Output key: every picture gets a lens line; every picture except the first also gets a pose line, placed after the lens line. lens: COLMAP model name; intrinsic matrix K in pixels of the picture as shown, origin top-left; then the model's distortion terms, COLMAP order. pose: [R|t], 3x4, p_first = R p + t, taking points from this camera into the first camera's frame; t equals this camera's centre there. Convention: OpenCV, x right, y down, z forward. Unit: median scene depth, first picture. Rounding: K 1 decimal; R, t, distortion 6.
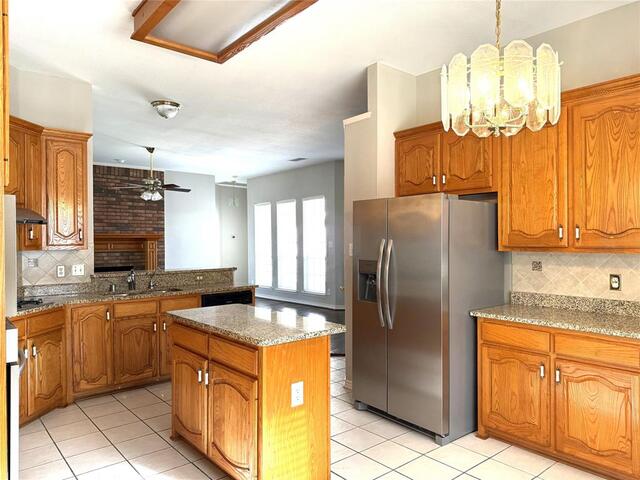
lens RADIAL K [[453.1, 0, 327.3], [0, 453.1, 242.2], [0, 0, 1]] dist [0.034252, -0.063859]
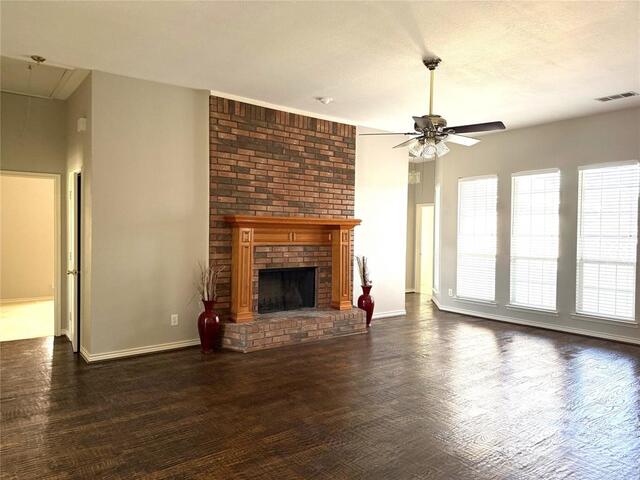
lens RADIAL K [[453.1, 0, 307.4], [0, 453.1, 250.8], [0, 0, 1]] dist [0.034252, -0.063859]
pose [[0.994077, 0.026088, -0.105498, -0.856291], [-0.021286, 0.998697, 0.046388, -0.003635], [0.106571, -0.043868, 0.993337, 0.775566]]
